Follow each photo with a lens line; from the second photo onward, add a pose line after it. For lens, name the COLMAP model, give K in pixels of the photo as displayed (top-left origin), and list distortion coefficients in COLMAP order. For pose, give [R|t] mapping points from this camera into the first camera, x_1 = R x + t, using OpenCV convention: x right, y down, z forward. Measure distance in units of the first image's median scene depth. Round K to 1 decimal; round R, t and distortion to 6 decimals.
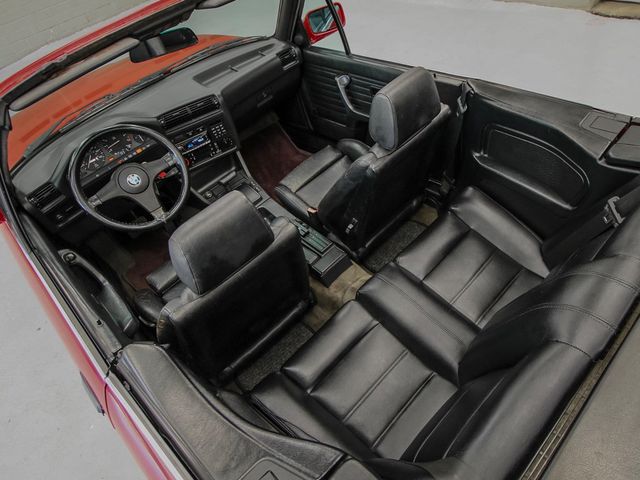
lens RADIAL K [[432.7, 0, 374.4], [0, 432.7, 248.2], [0, 0, 1]] dist [-0.006877, -0.007017]
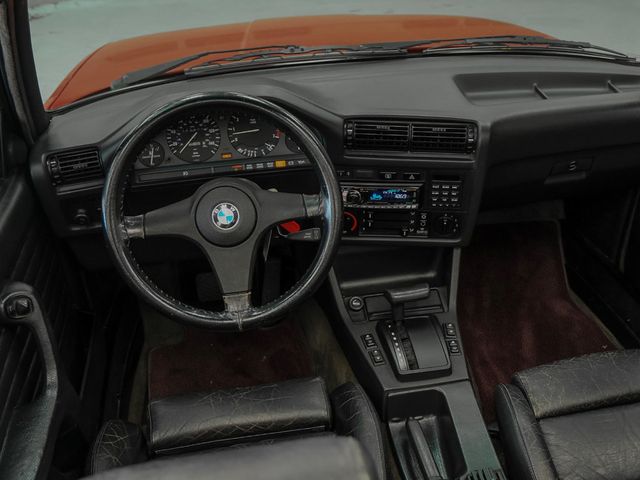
lens RADIAL K [[667.2, 0, 350.2], [0, 667.2, 279.2], [0, 0, 1]] dist [-0.013598, 0.000000]
pose [[0.801331, 0.461567, -0.380558, -0.138382], [-0.513471, 0.857095, -0.041660, -0.121294], [0.306945, 0.228789, 0.923818, 0.358768]]
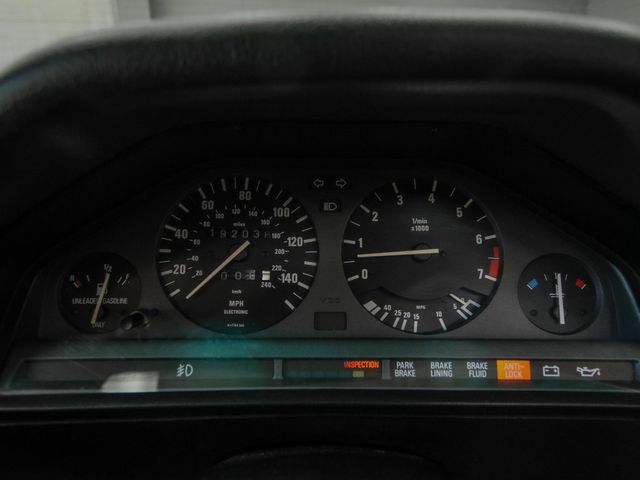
lens RADIAL K [[402.3, 0, 316.7], [0, 402.3, 242.9], [0, 0, 1]] dist [-0.023497, 0.006090]
pose [[0.680122, 0.386386, -0.623010, -0.510662], [-0.615503, 0.762607, -0.198964, -0.187621], [0.398234, 0.518784, 0.756487, 0.835283]]
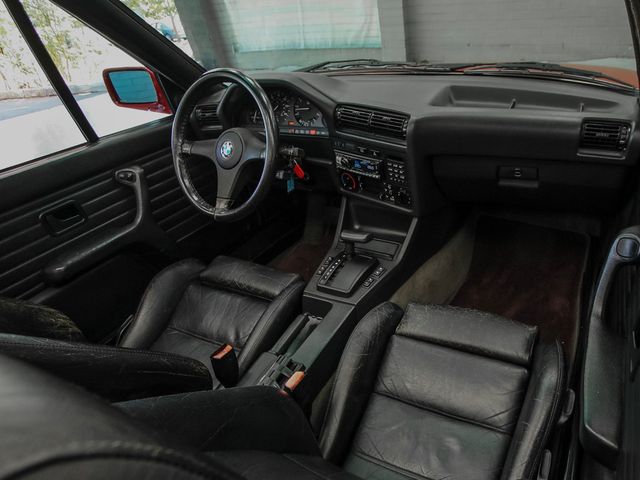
lens RADIAL K [[402.3, 0, 415.8], [0, 402.3, 275.0], [0, 0, 1]] dist [-0.023497, 0.006090]
pose [[0.342711, 0.673505, -0.654936, 0.116423], [-0.674482, 0.661678, 0.327499, -0.394499], [0.653929, 0.329505, 0.681031, 0.713204]]
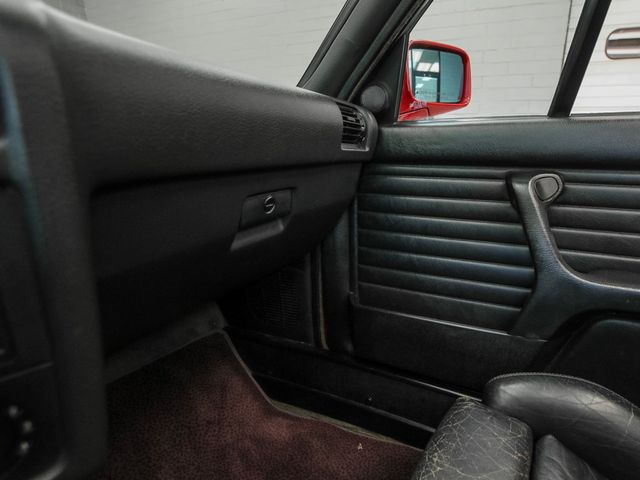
lens RADIAL K [[360.1, 0, 380.0], [0, 360.1, 250.9], [0, 0, 1]] dist [-0.002978, 0.000410]
pose [[0.935190, 0.086257, 0.343481, -0.299135], [0.106493, 0.856503, -0.505036, -0.246192], [-0.337756, 0.508883, 0.791807, 0.930401]]
